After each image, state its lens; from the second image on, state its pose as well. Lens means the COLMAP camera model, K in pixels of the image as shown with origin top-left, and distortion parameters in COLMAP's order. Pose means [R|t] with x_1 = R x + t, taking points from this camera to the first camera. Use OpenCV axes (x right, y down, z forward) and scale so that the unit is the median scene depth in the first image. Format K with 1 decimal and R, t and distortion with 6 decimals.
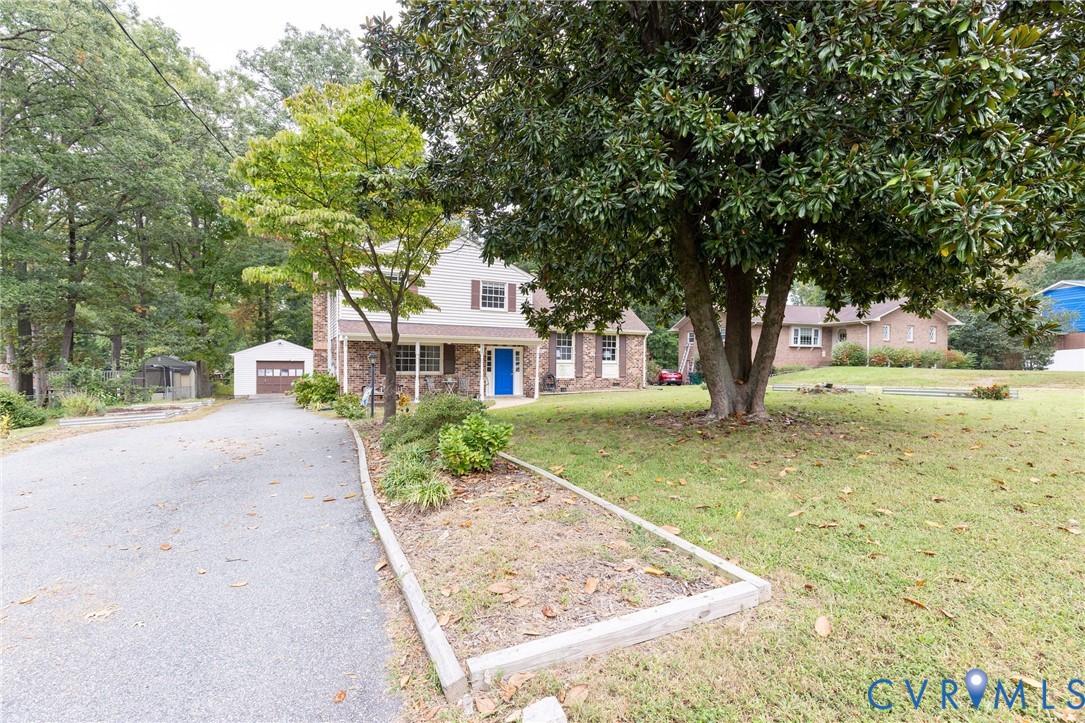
lens RADIAL K [[505.6, 0, 549.3], [0, 505.6, 372.0], [0, 0, 1]] dist [0.004319, 0.000040]
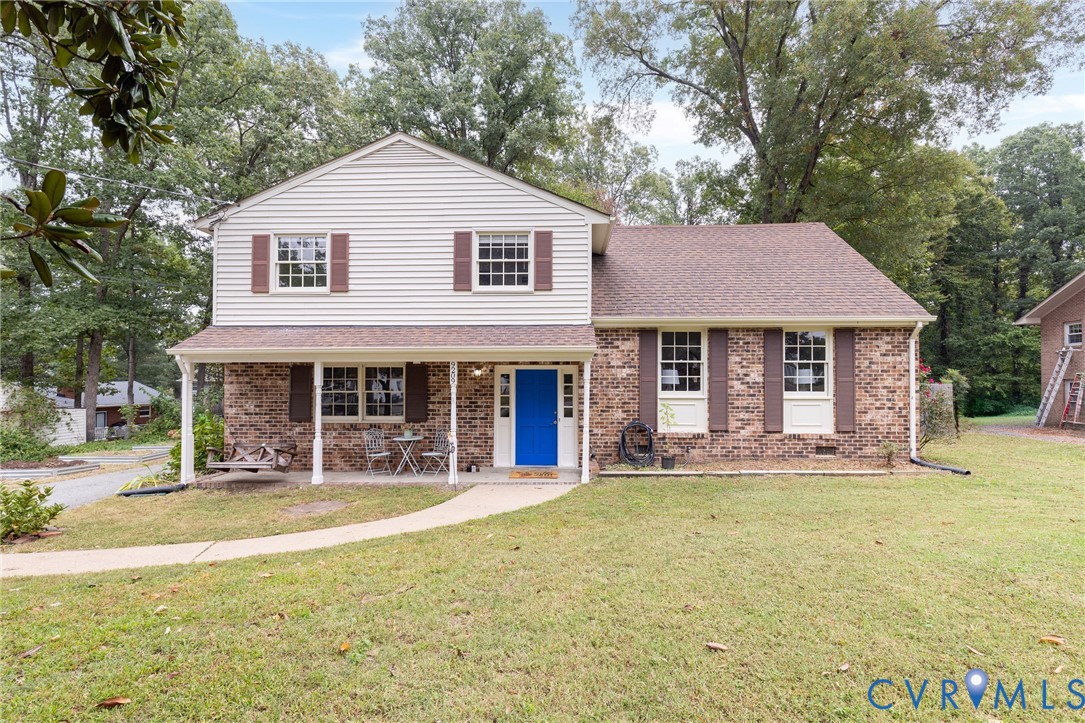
lens RADIAL K [[505.6, 0, 549.3], [0, 505.6, 372.0], [0, 0, 1]] dist [0.004319, 0.000040]
pose [[0.863328, -0.014805, -0.504427, 0.155825], [-0.000172, 0.999561, -0.029631, -0.028055], [0.504644, 0.025668, 0.862946, 0.560806]]
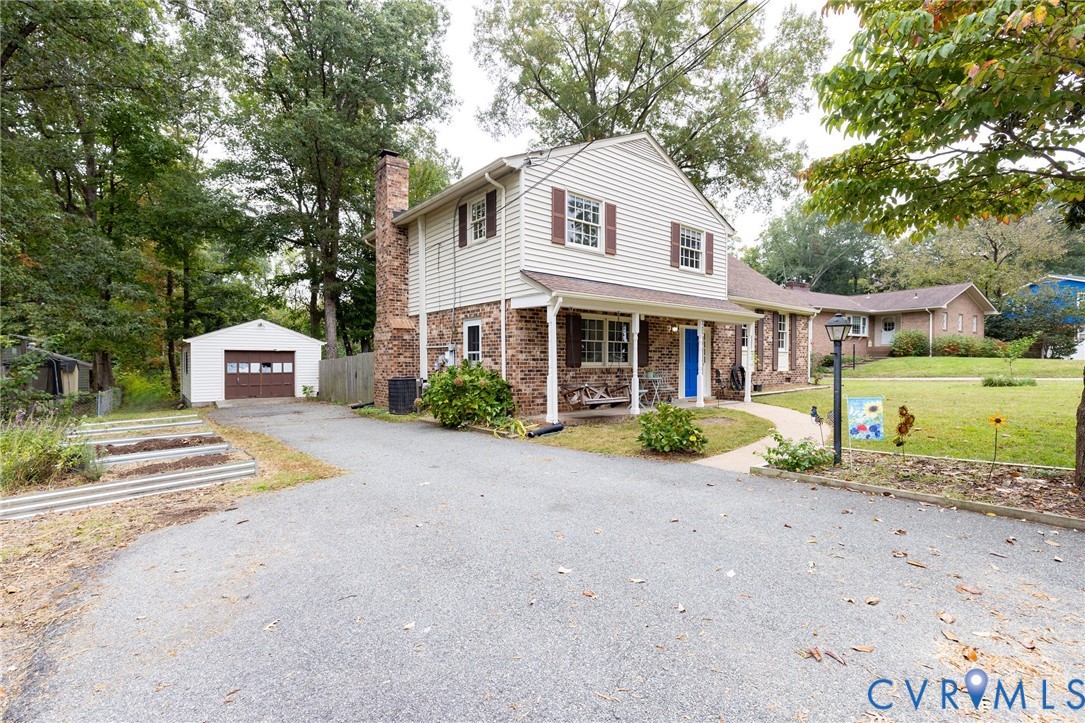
lens RADIAL K [[495.5, 0, 542.5], [0, 495.5, 361.5], [0, 0, 1]] dist [0.001118, -0.000002]
pose [[0.979556, -0.004882, 0.201110, -0.399730], [0.006961, 0.999929, -0.009636, 0.002494], [-0.201049, 0.010839, 0.979521, 0.368845]]
